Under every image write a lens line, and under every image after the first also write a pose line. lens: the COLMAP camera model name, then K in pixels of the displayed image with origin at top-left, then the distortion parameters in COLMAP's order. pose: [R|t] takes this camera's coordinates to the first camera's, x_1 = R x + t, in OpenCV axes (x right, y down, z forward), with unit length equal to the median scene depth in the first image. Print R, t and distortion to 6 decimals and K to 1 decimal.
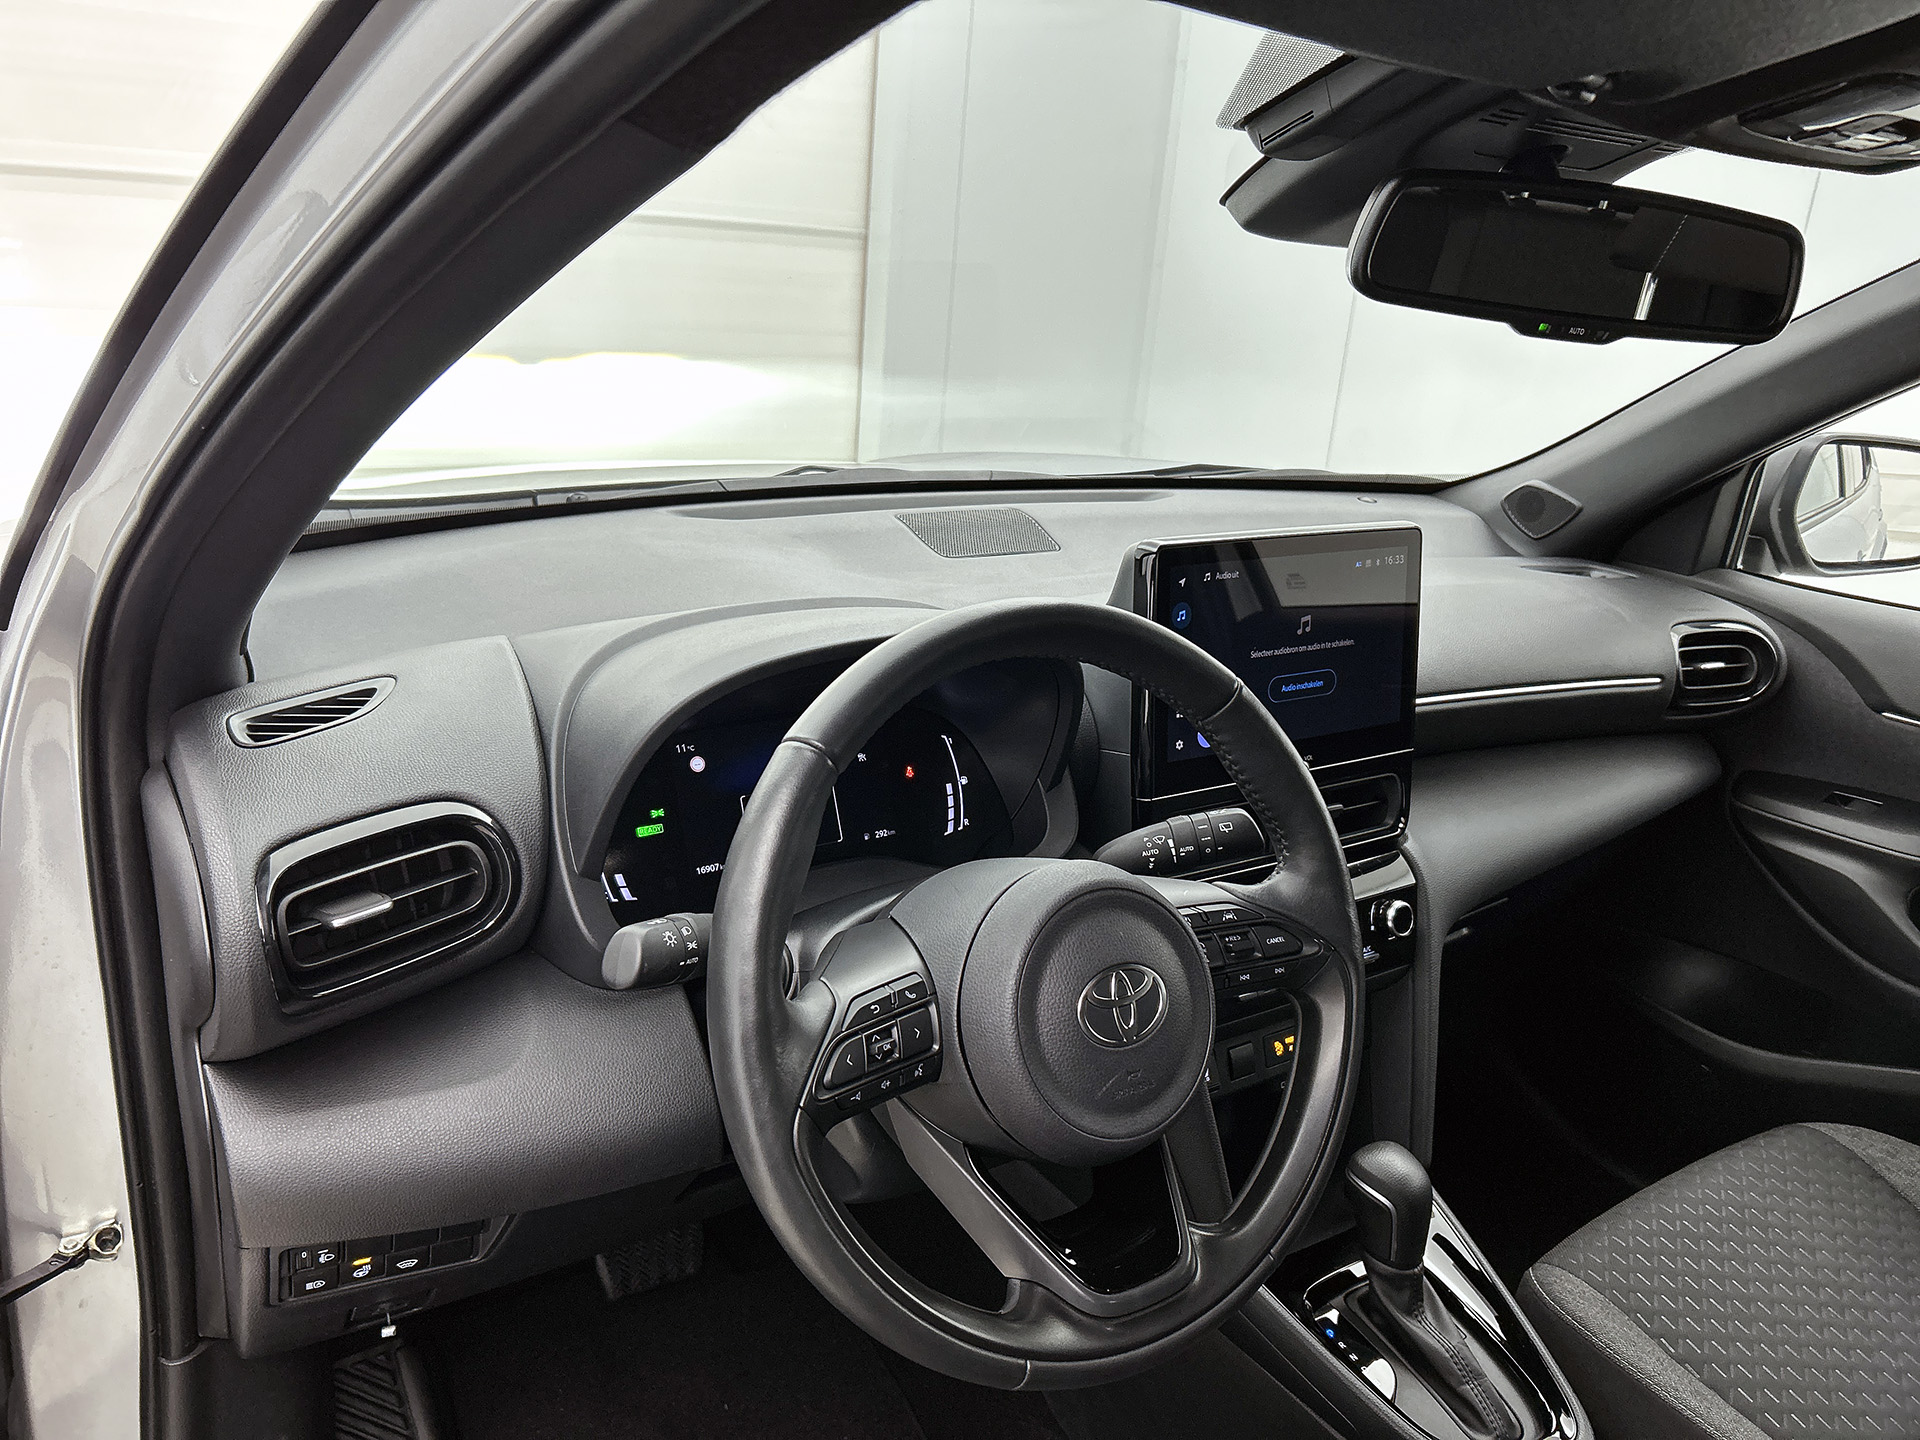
lens RADIAL K [[1490.1, 0, 988.0], [0, 1490.1, 710.6], [0, 0, 1]] dist [0.066132, -0.076553]
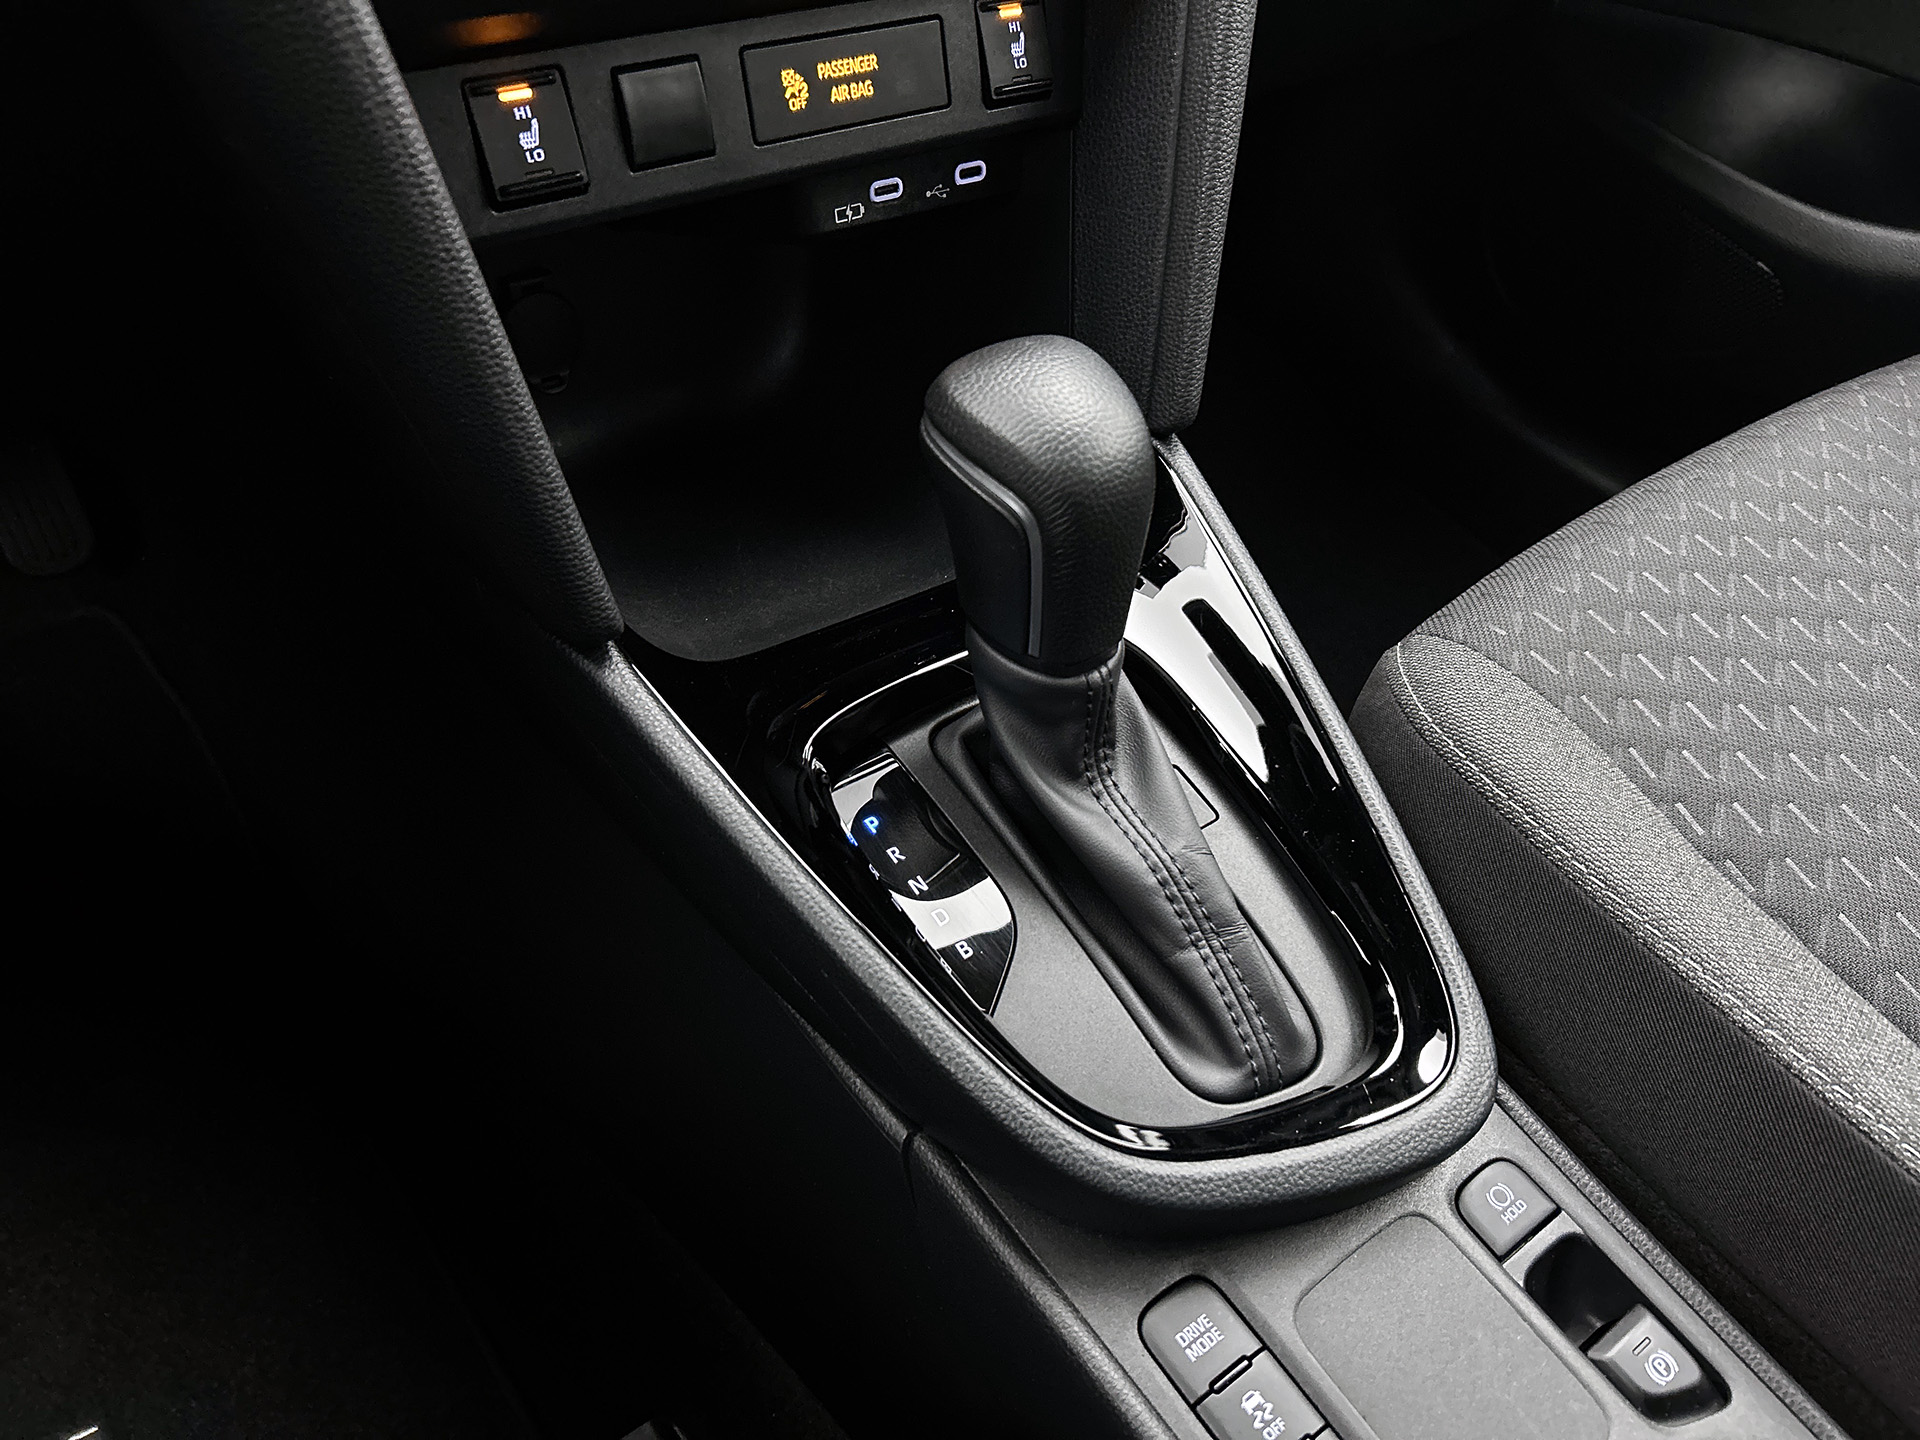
lens RADIAL K [[1490.1, 0, 960.2], [0, 1490.1, 723.1], [0, 0, 1]] dist [0.066132, -0.076553]
pose [[0.998992, -0.007801, 0.044207, 0.226059], [-0.012567, 0.896809, 0.442239, 0.210908], [-0.043095, -0.442349, 0.895807, 0.641915]]
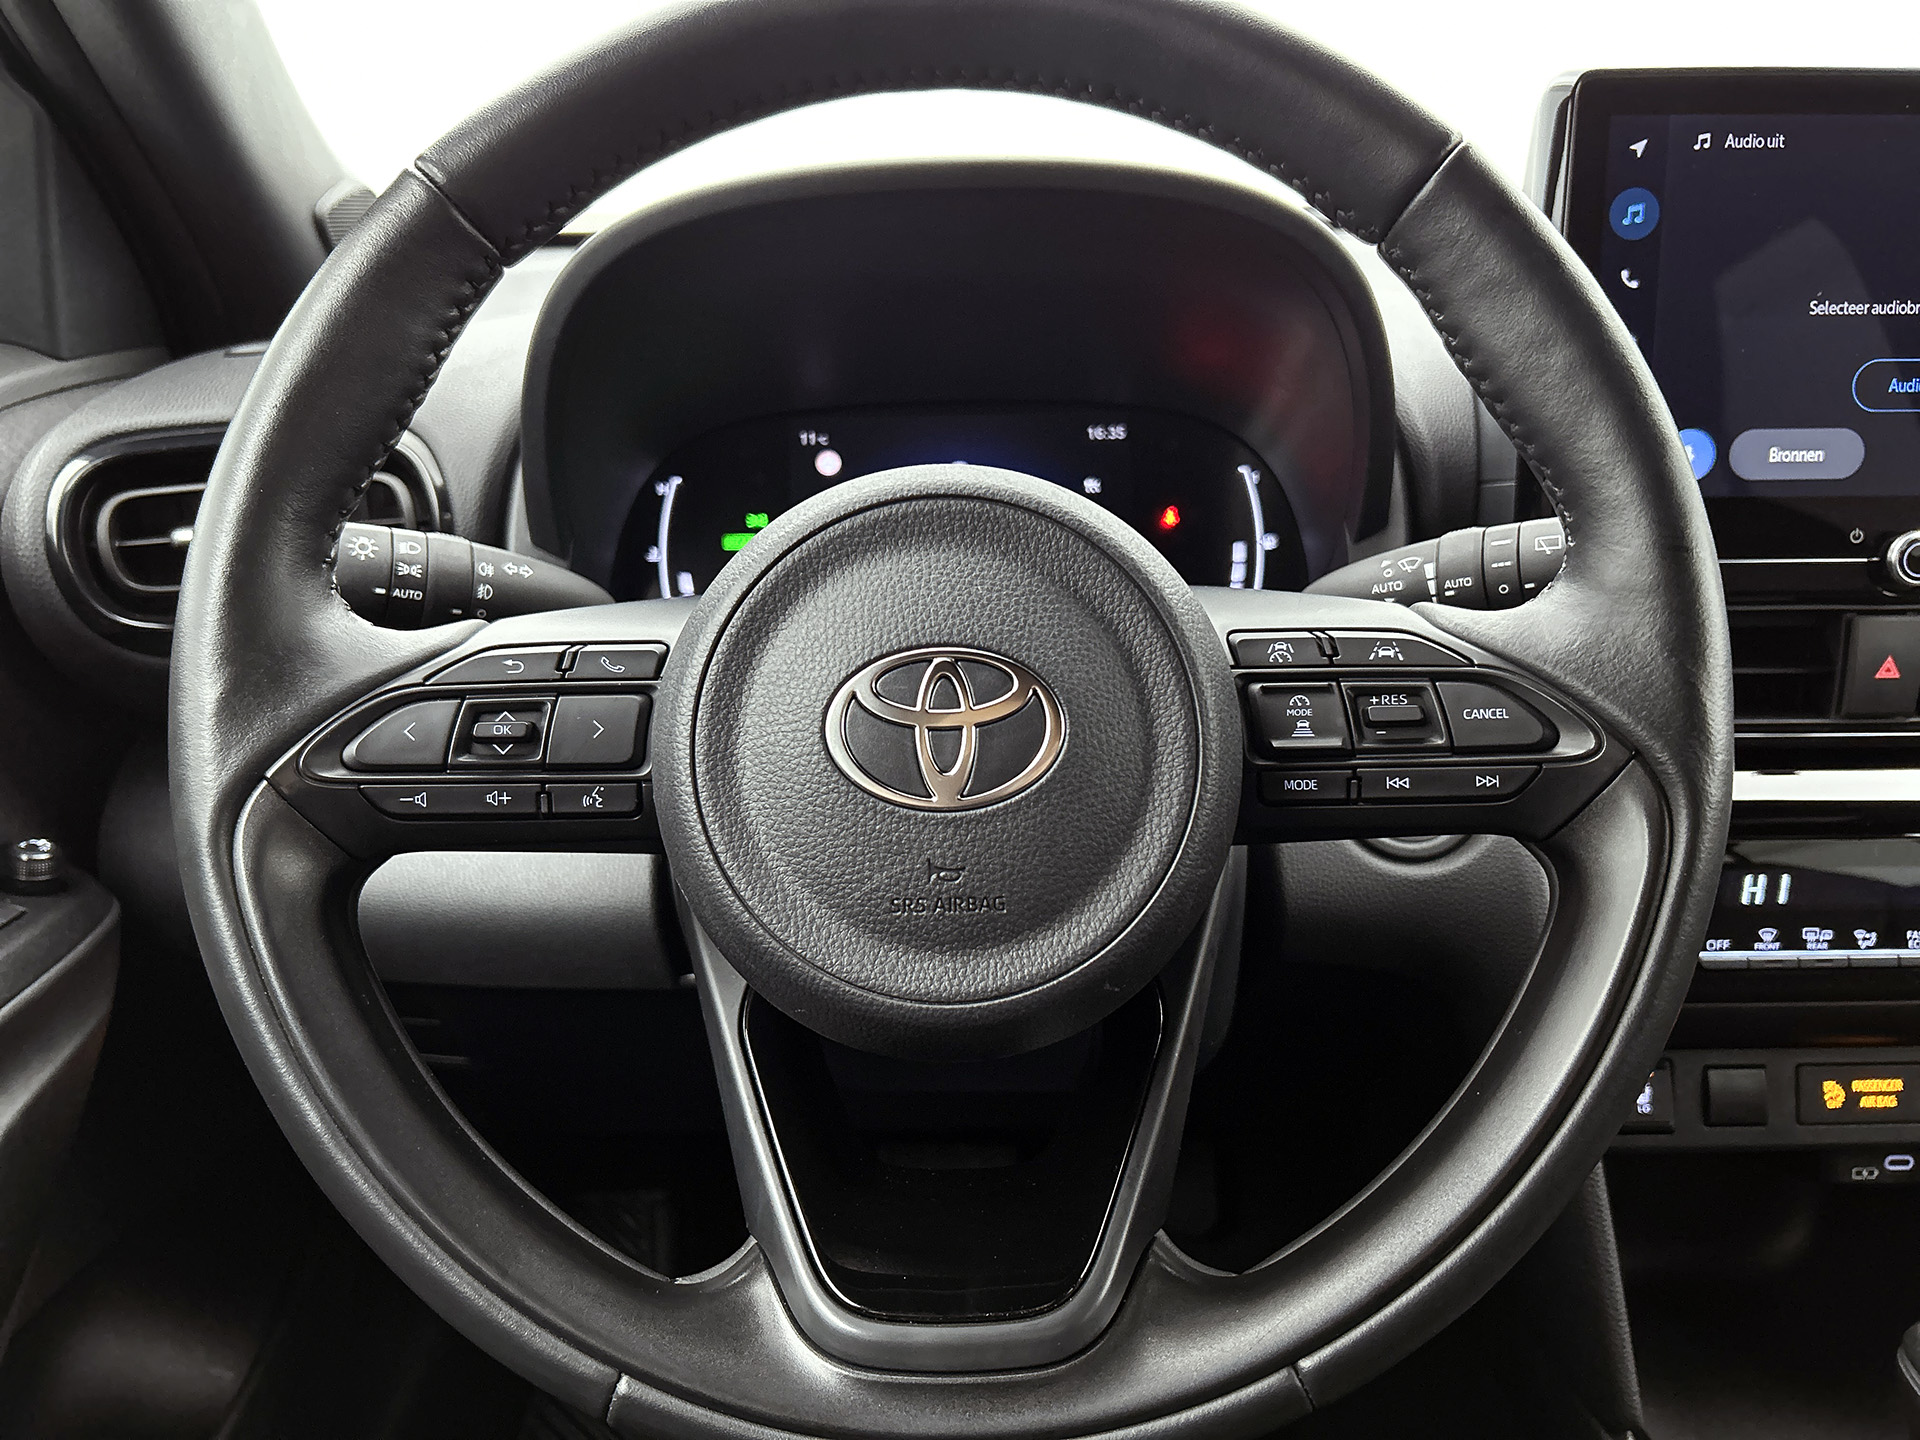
lens RADIAL K [[1490.1, 0, 959.1], [0, 1490.1, 726.3], [0, 0, 1]] dist [0.066132, -0.076553]
pose [[0.827024, 0.100151, -0.553174, 0.230897], [-0.104602, 0.994234, 0.023619, 0.121293], [0.552350, 0.038330, 0.832731, 0.400730]]
